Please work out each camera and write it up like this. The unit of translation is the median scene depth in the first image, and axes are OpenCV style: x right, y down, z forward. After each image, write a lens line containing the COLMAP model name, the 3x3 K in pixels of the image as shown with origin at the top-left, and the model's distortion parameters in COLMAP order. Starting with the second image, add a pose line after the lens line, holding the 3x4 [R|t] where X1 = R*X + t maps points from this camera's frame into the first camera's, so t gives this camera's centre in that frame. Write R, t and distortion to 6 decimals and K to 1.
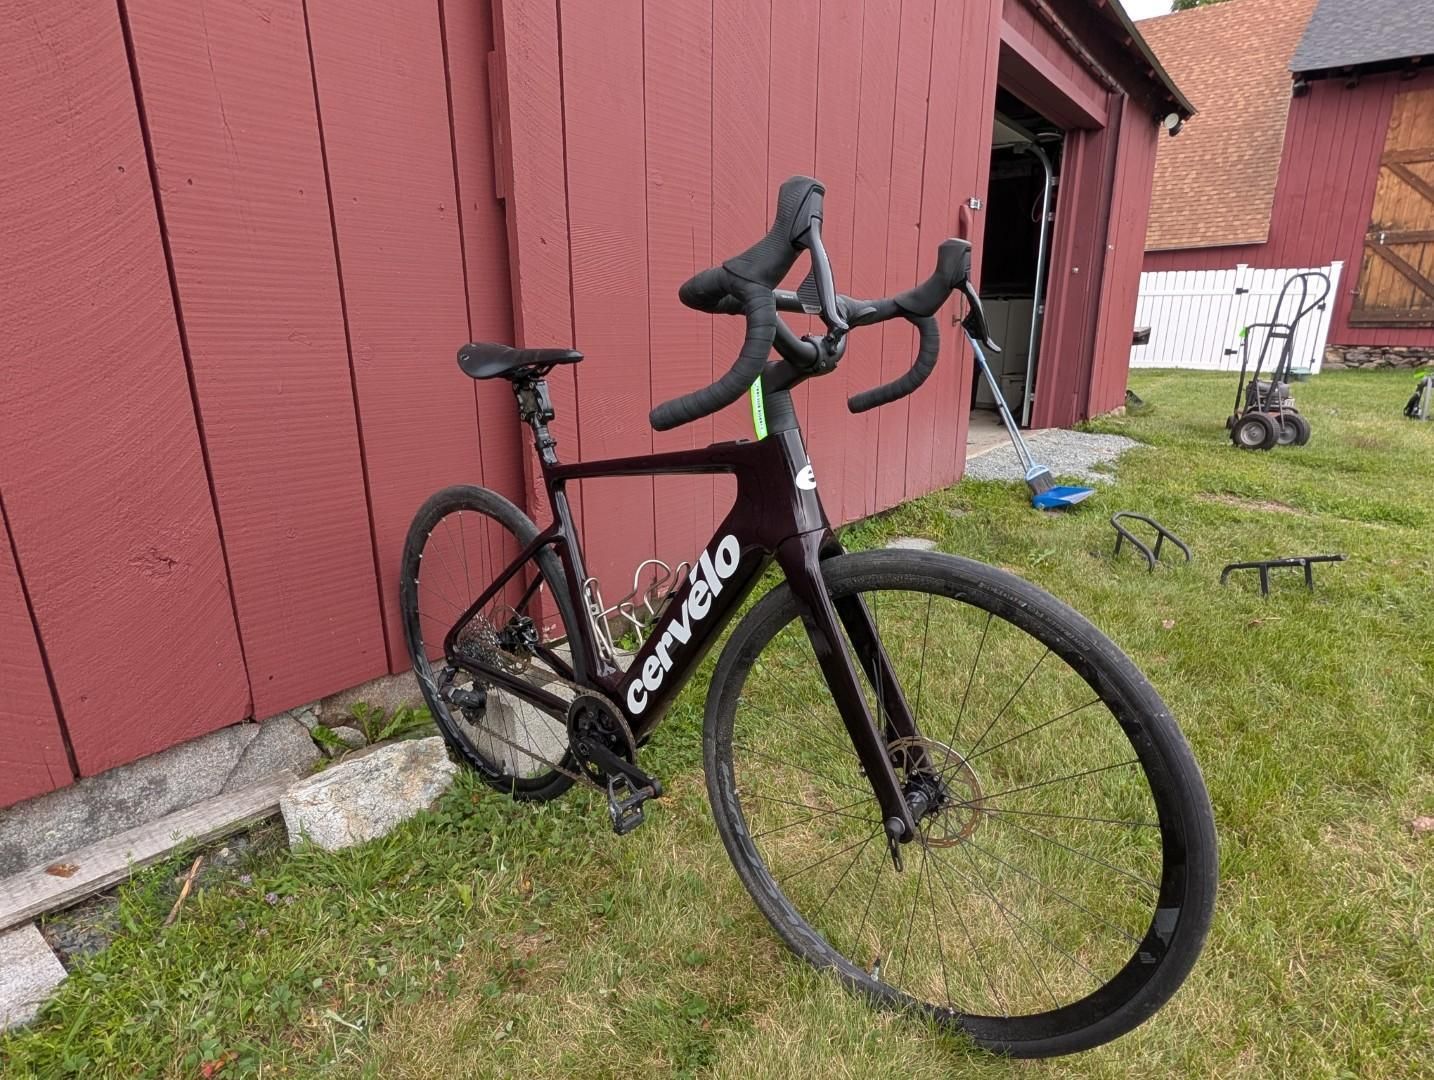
lens RADIAL K [[818.4, 0, 722.3], [0, 818.4, 546.9], [0, 0, 1]] dist [0.003198, 0.001021]
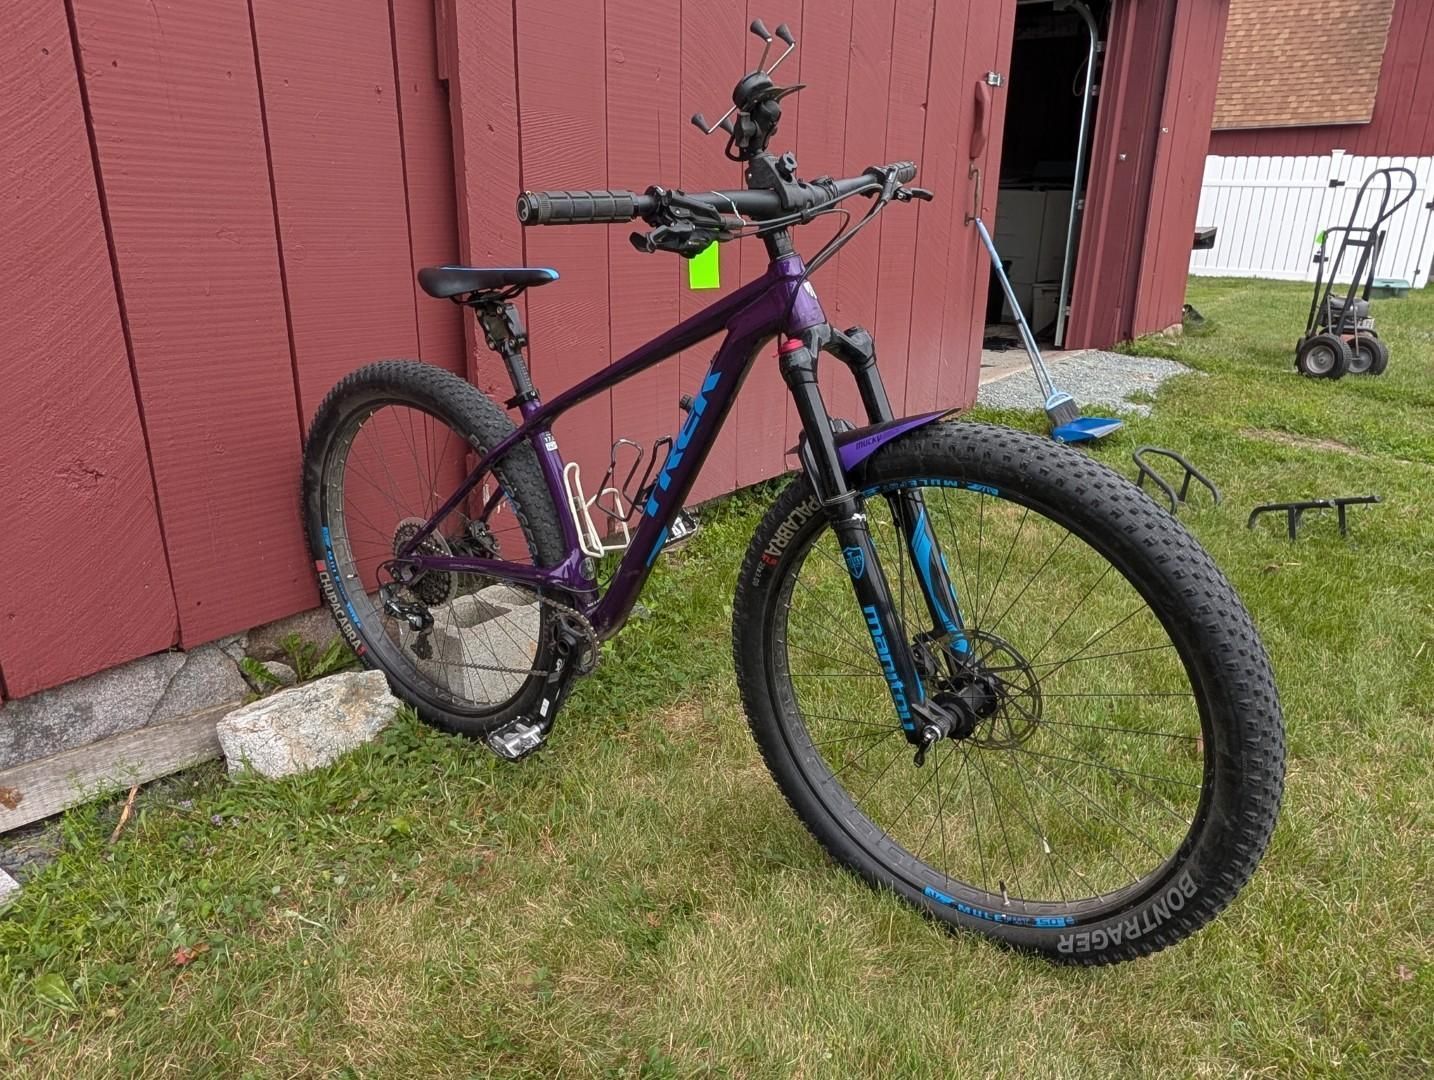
lens RADIAL K [[1048.5, 0, 736.3], [0, 1048.5, 543.4], [0, 0, 1]] dist [0.008146, 0.002829]
pose [[0.999151, 0.010901, 0.039734, 0.010575], [-0.012696, 0.998897, 0.045213, 0.028349], [-0.039197, -0.045679, 0.998187, -0.202381]]
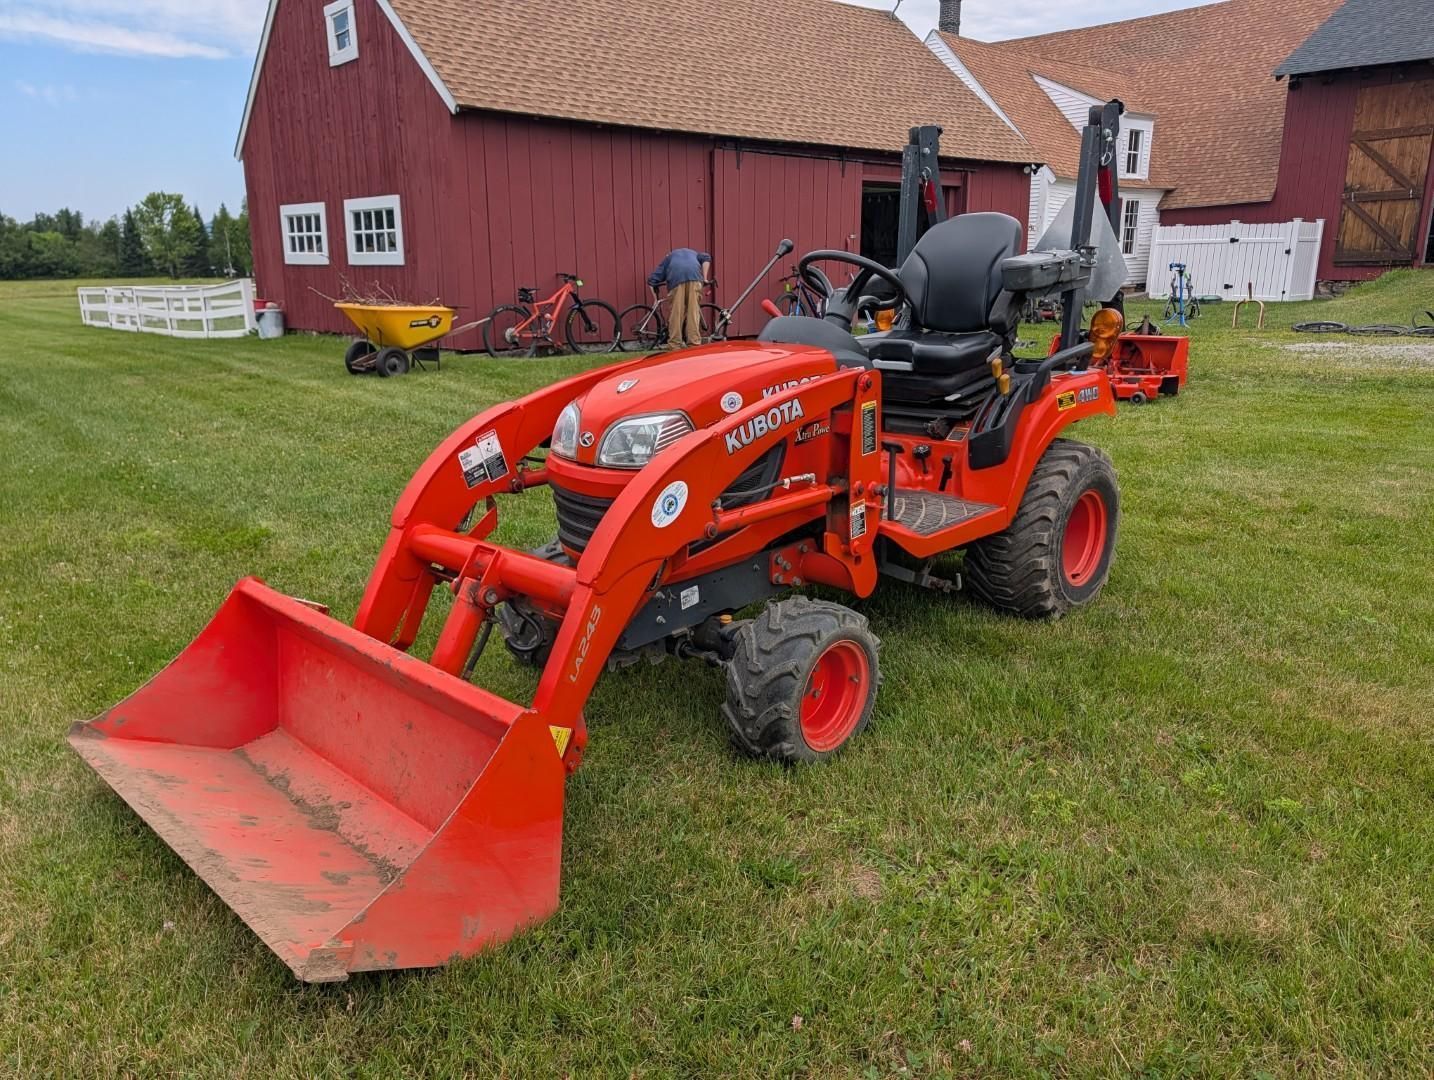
lens RADIAL K [[1048.5, 0, 712.1], [0, 1048.5, 540.1], [0, 0, 1]] dist [0.008146, 0.002829]
pose [[0.975591, 0.041552, -0.215629, 1.163927], [-0.043021, 0.999072, -0.002122, 1.237424], [0.215341, 0.011347, 0.976473, -4.887099]]
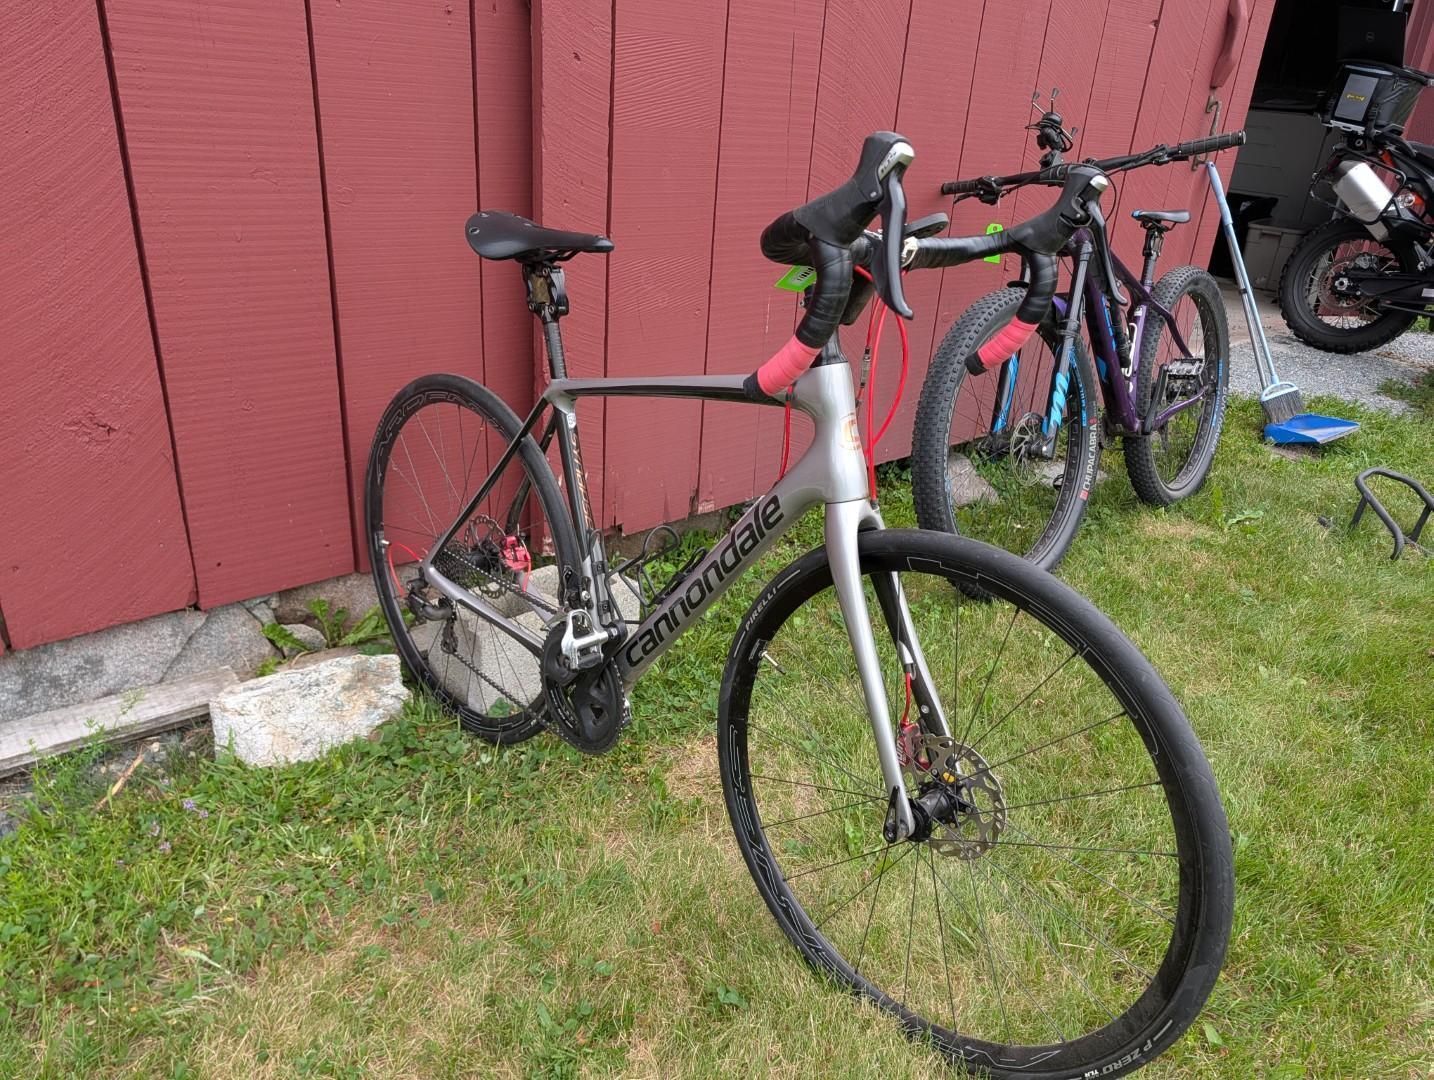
lens RADIAL K [[1048.5, 0, 706.8], [0, 1048.5, 539.1], [0, 0, 1]] dist [0.008146, 0.002829]
pose [[0.976153, 0.137608, -0.167899, 0.148991], [-0.113559, 0.982848, 0.145308, -0.089638], [0.185015, -0.122777, 0.975036, -0.012704]]
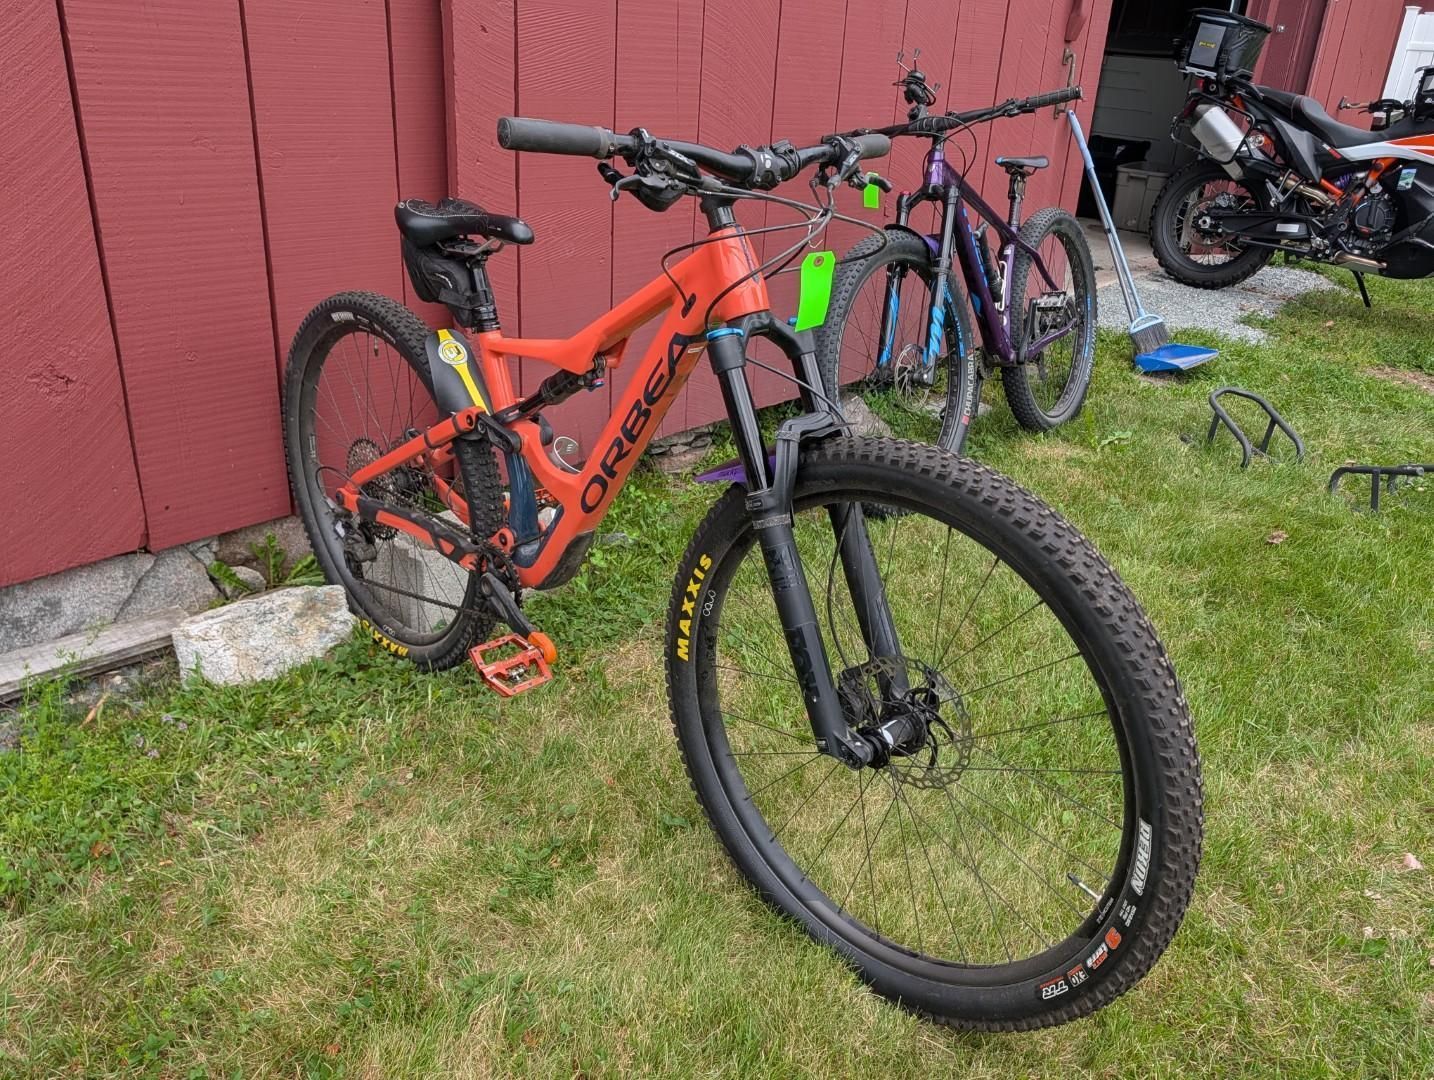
lens RADIAL K [[1155.3, 0, 706.3], [0, 1155.3, 502.0], [0, 0, 1]] dist [0.019077, -0.004606]
pose [[0.993770, 0.083692, -0.073604, 0.158439], [-0.074763, 0.990353, 0.116669, -0.047618], [0.082658, -0.110439, 0.990440, -0.261471]]
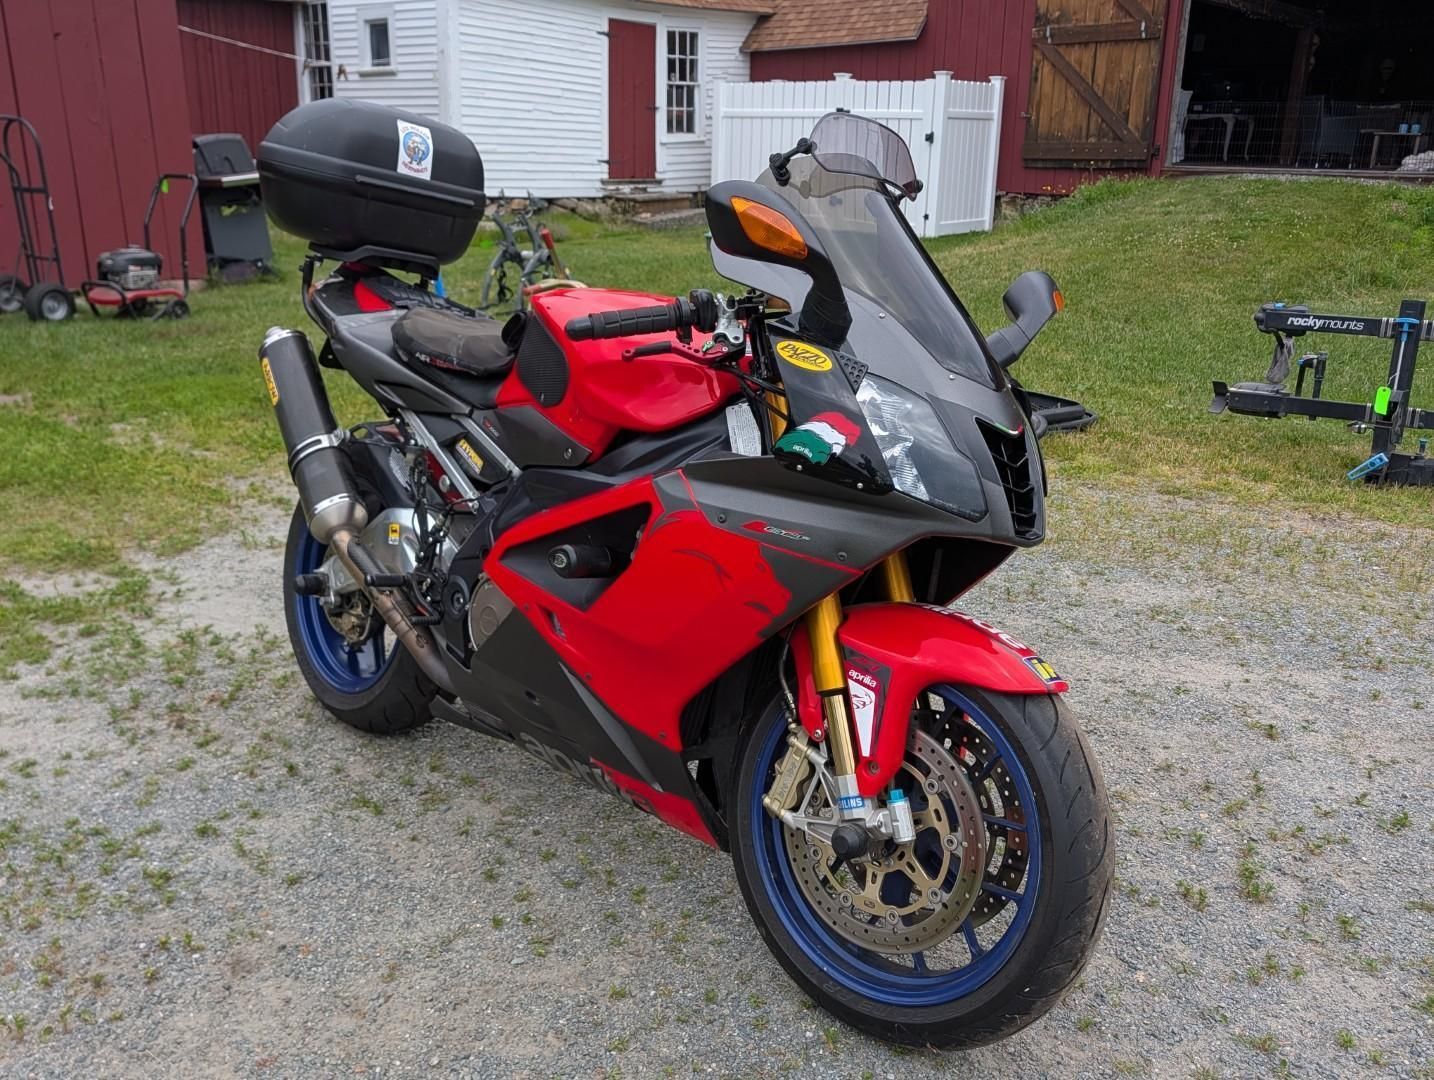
lens RADIAL K [[1291.1, 0, 713.8], [0, 1291.1, 531.0], [0, 0, 1]] dist [0.005872, 0.016389]
pose [[0.998698, 0.021691, -0.046163, 3.433762], [-0.020247, 0.999298, 0.031524, 0.025352], [0.046814, -0.030548, 0.998436, -0.529703]]
